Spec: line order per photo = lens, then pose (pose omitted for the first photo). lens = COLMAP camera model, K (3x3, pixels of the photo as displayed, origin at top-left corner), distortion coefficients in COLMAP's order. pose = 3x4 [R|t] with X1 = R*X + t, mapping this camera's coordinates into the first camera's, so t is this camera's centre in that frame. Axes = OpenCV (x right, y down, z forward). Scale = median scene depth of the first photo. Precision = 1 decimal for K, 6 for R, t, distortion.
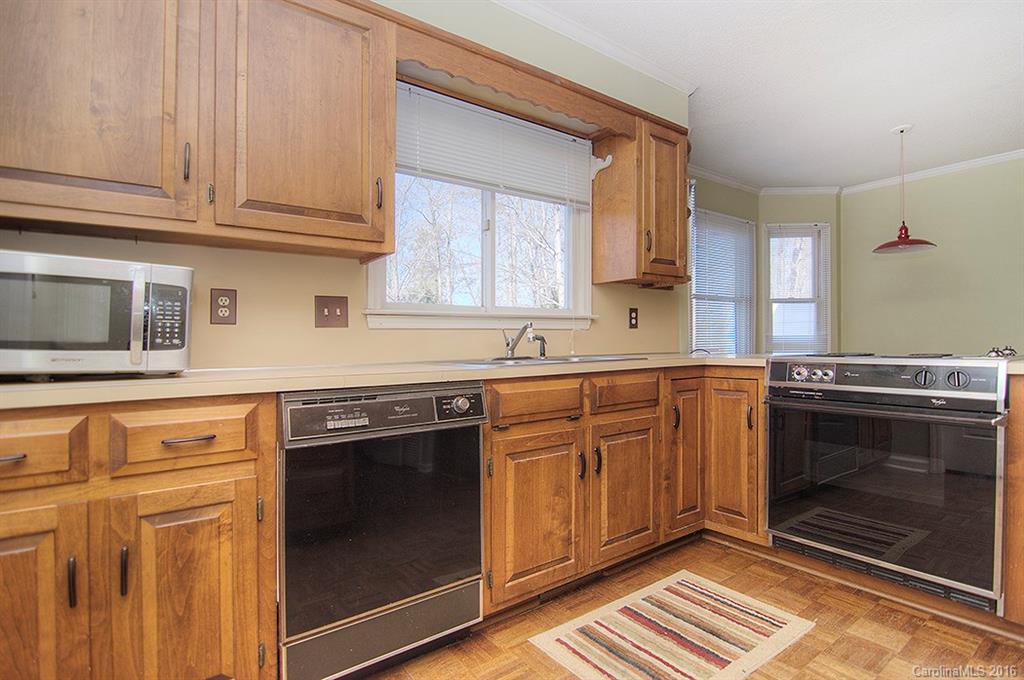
lens RADIAL K [[499.1, 0, 515.5], [0, 499.1, 348.2], [0, 0, 1]] dist [-0.013256, -0.006395]
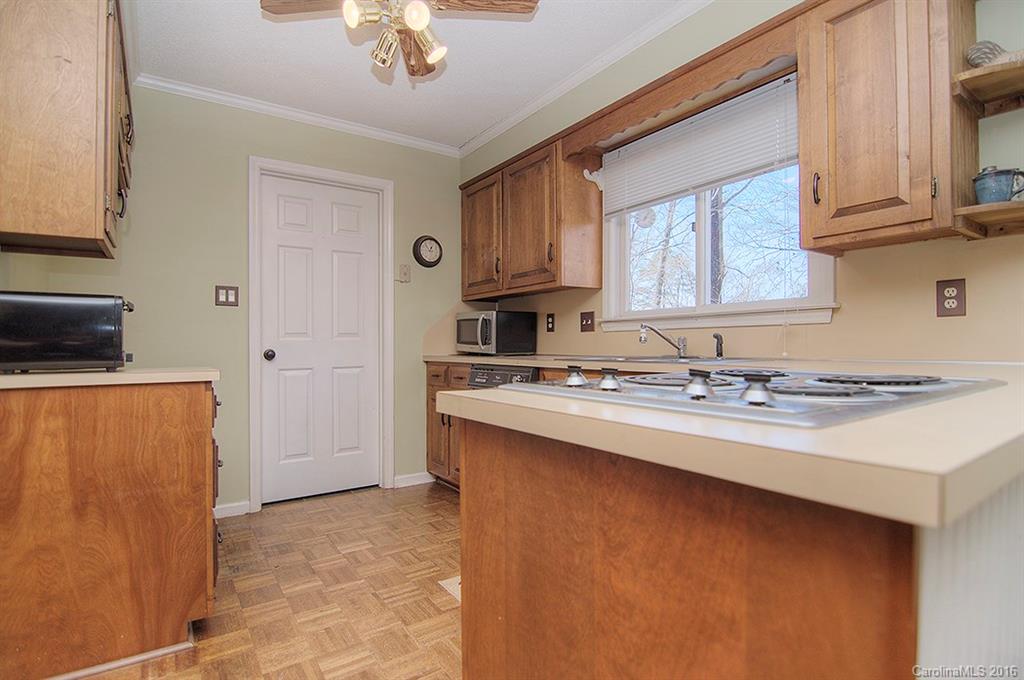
lens RADIAL K [[499.1, 0, 518.4], [0, 499.1, 341.9], [0, 0, 1]] dist [-0.013256, -0.006395]
pose [[-0.003126, 0.004599, -0.999985, 0.930944], [-0.002846, 0.999985, 0.004608, -0.013234], [0.999991, 0.002861, -0.003112, 0.608116]]
